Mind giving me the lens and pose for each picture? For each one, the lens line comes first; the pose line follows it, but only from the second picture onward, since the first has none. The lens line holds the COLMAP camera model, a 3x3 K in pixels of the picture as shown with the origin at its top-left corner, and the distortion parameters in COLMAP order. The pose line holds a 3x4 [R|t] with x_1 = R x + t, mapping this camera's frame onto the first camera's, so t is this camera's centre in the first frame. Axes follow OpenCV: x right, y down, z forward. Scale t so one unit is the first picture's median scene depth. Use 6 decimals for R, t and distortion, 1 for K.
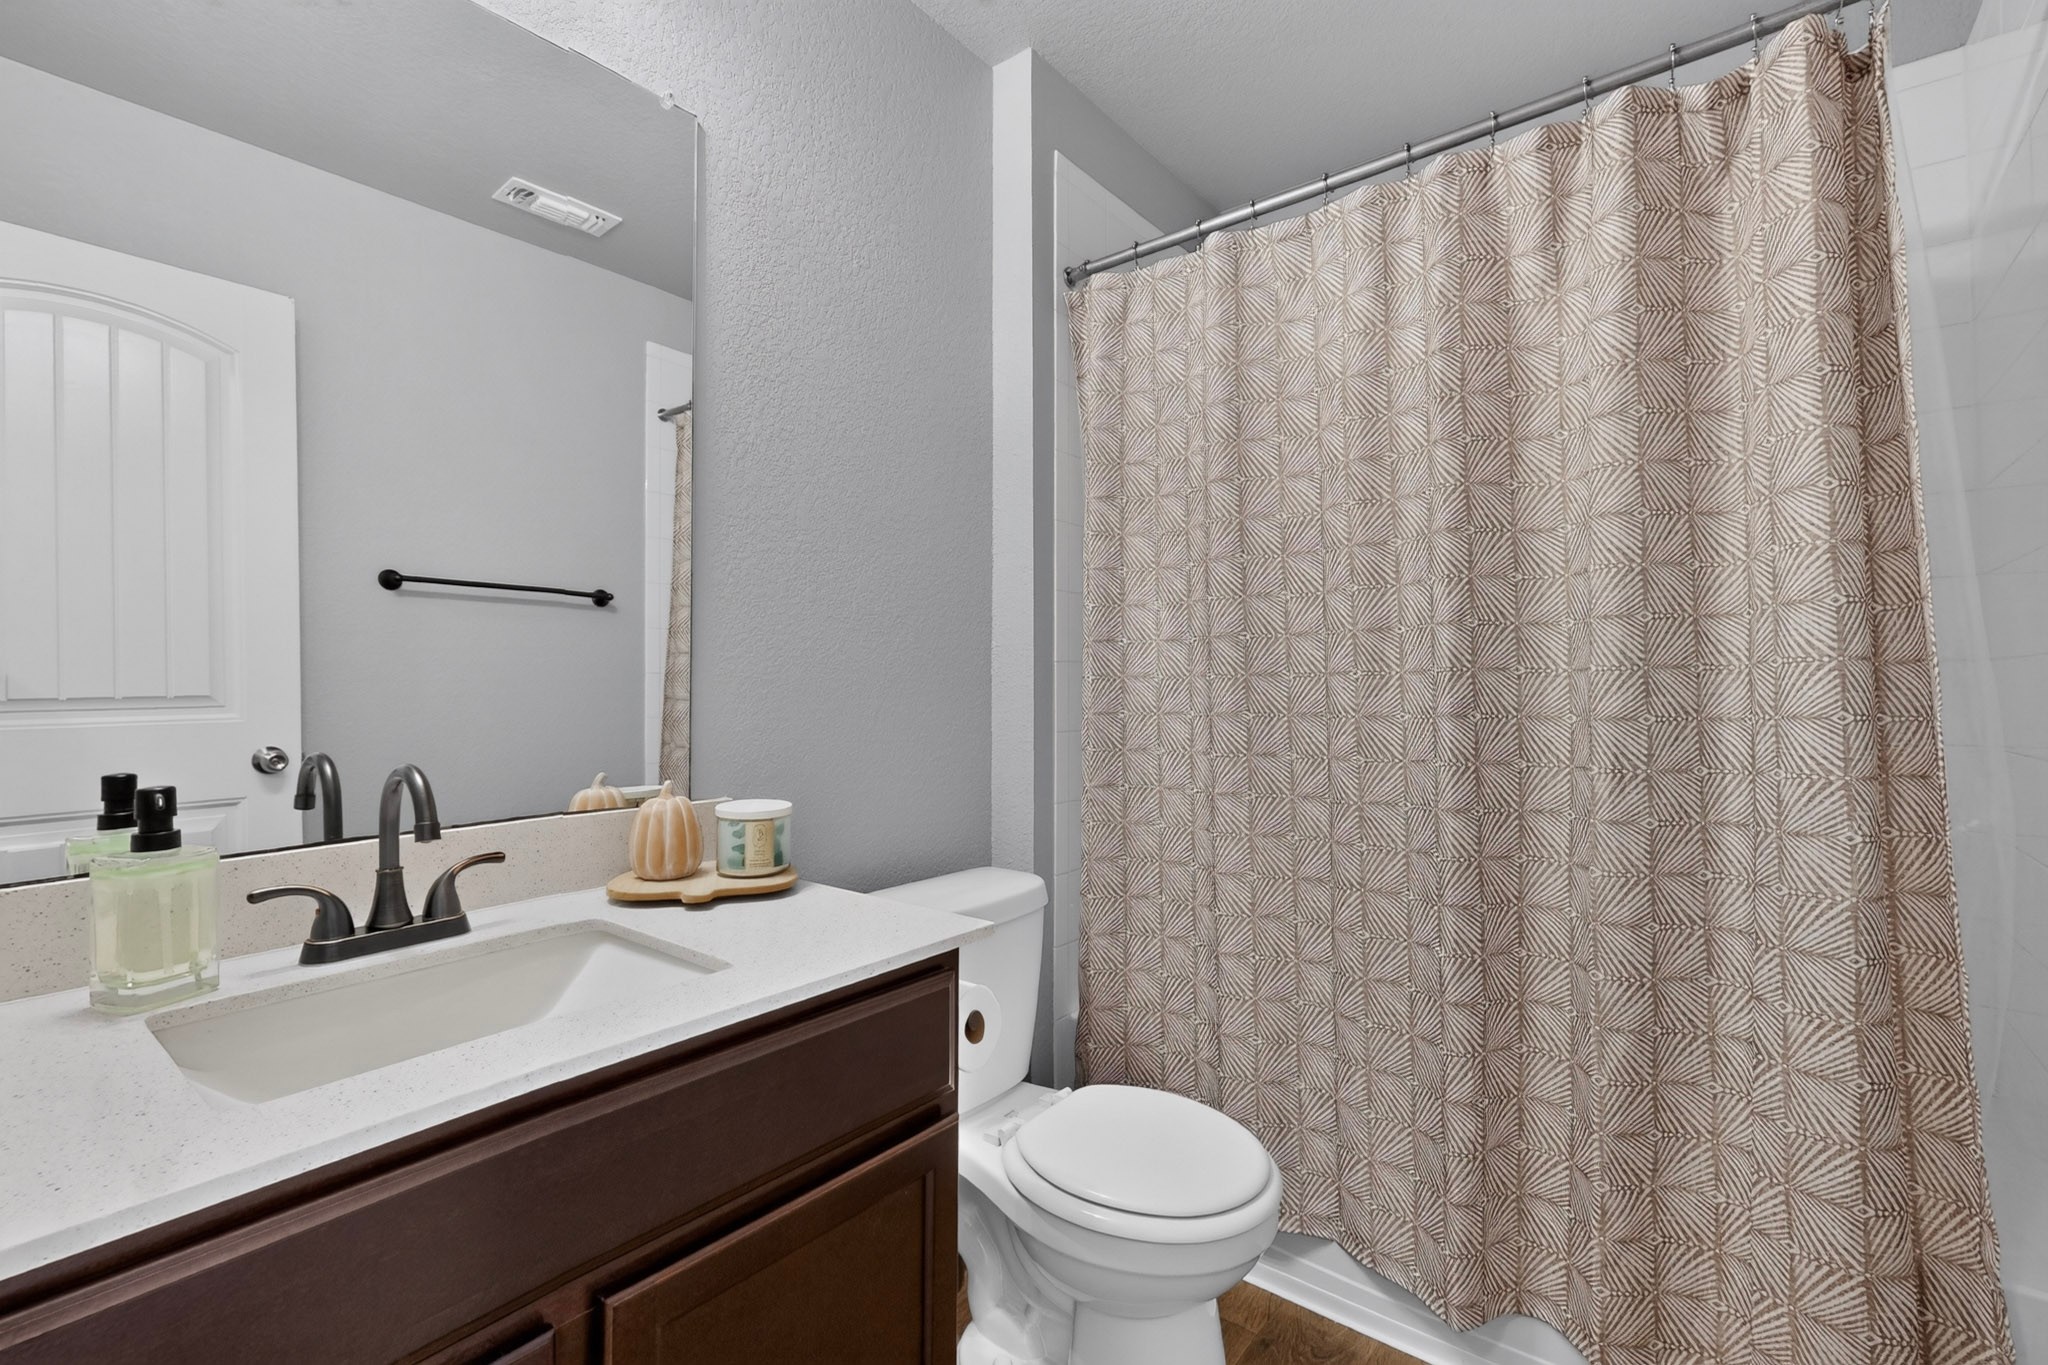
lens RADIAL K [[892.3, 0, 1024.0], [0, 892.3, 682.5], [0, 0, 1]] dist [0.015962, 0.000267]
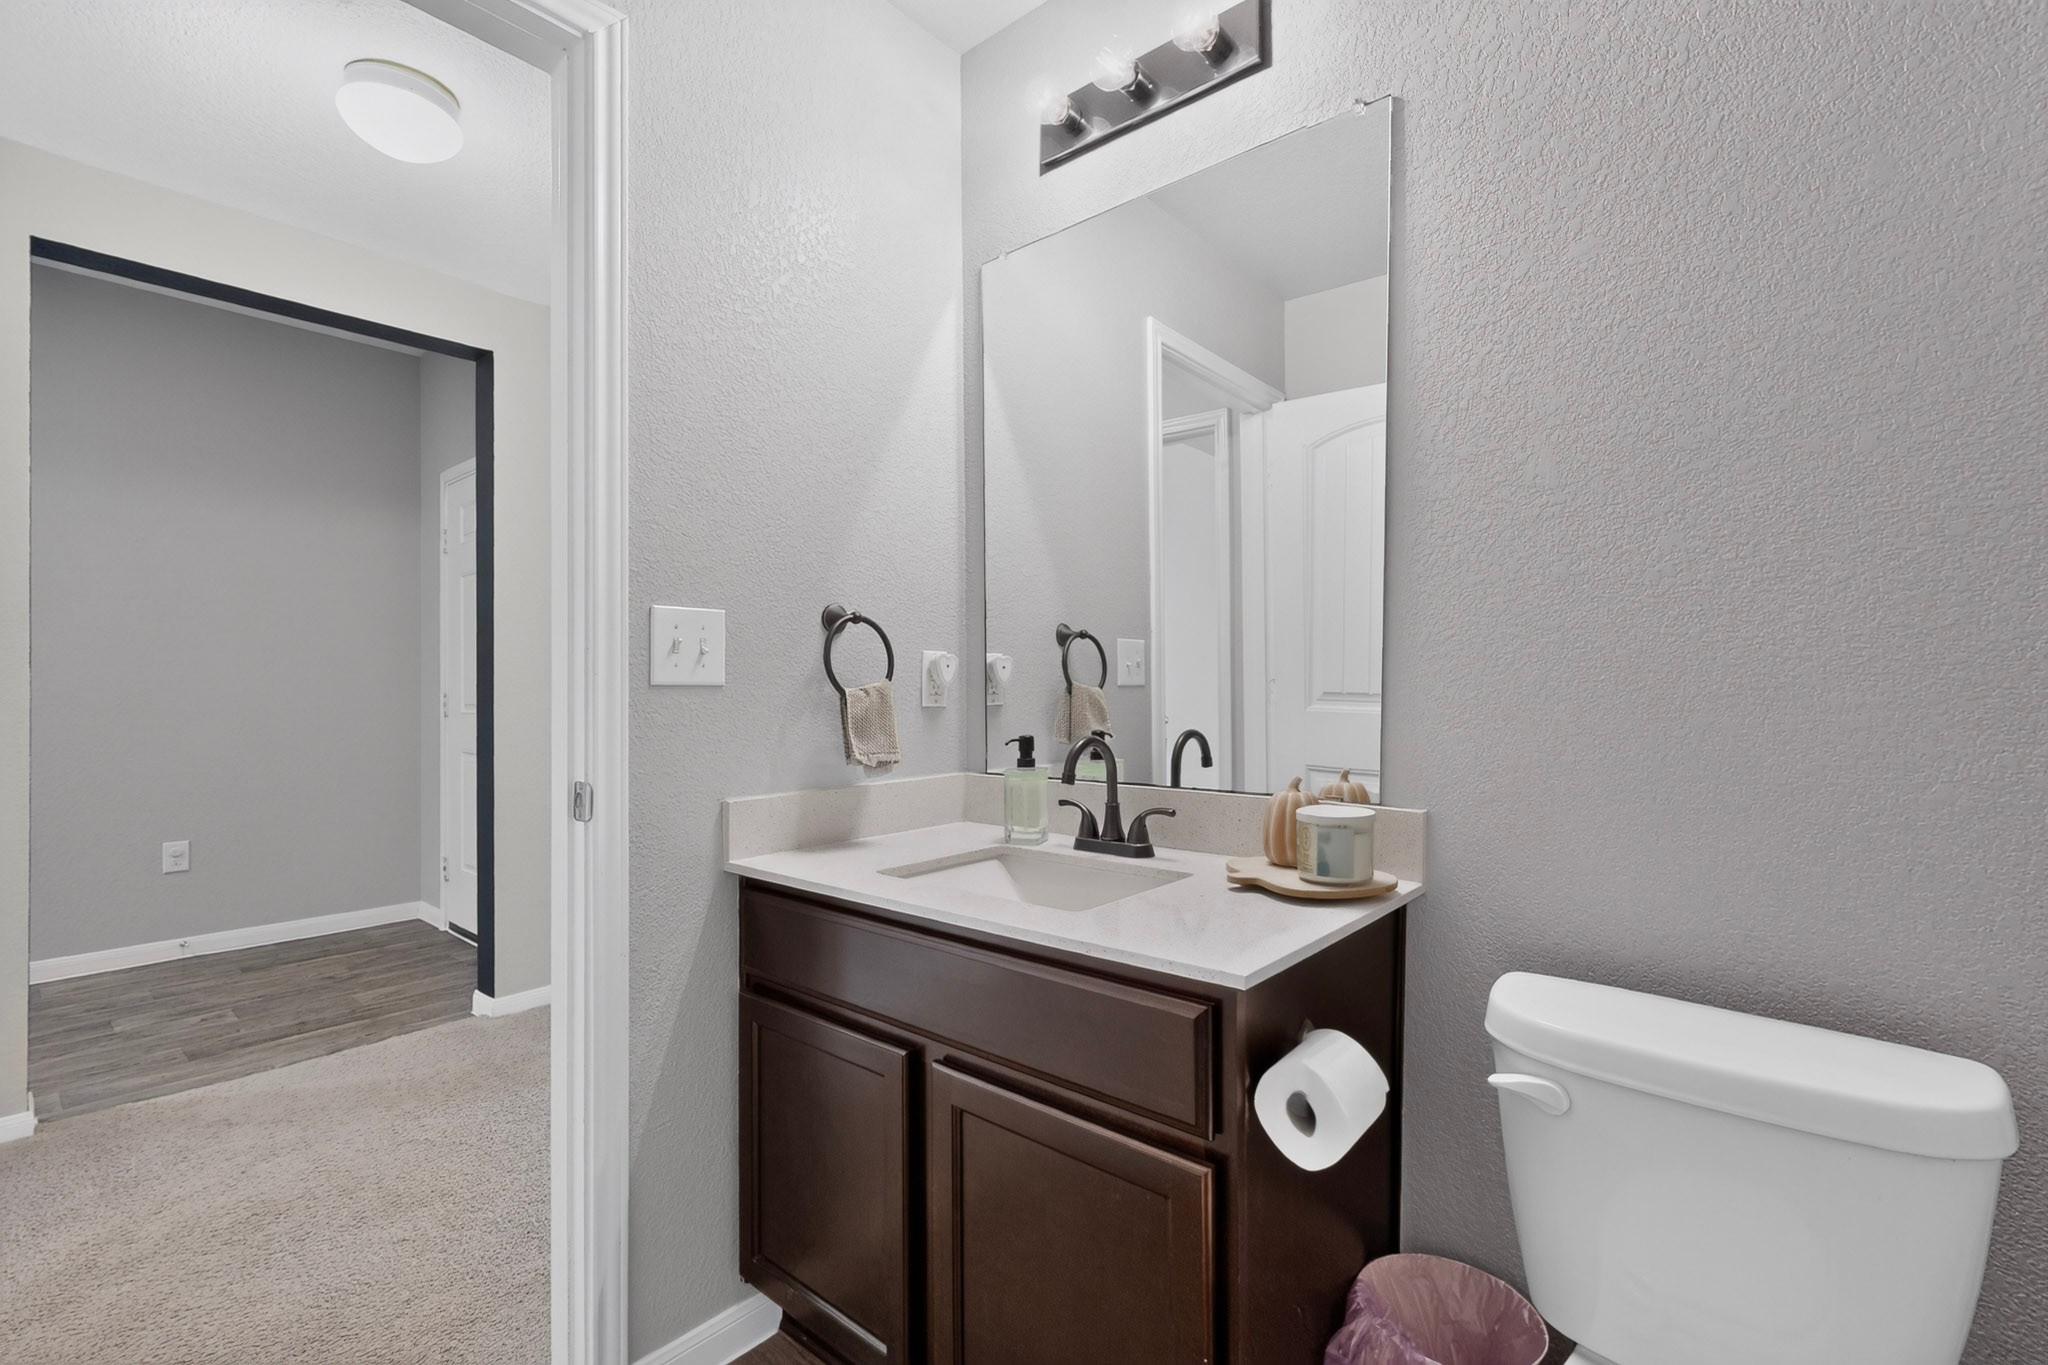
lens RADIAL K [[892.3, 0, 1024.0], [0, 892.3, 682.5], [0, 0, 1]] dist [0.015962, 0.000267]
pose [[-0.032561, -0.004504, -0.999460, 0.893539], [-0.002219, 0.999988, -0.004434, 0.005536], [0.999467, 0.002074, -0.032571, 0.927273]]
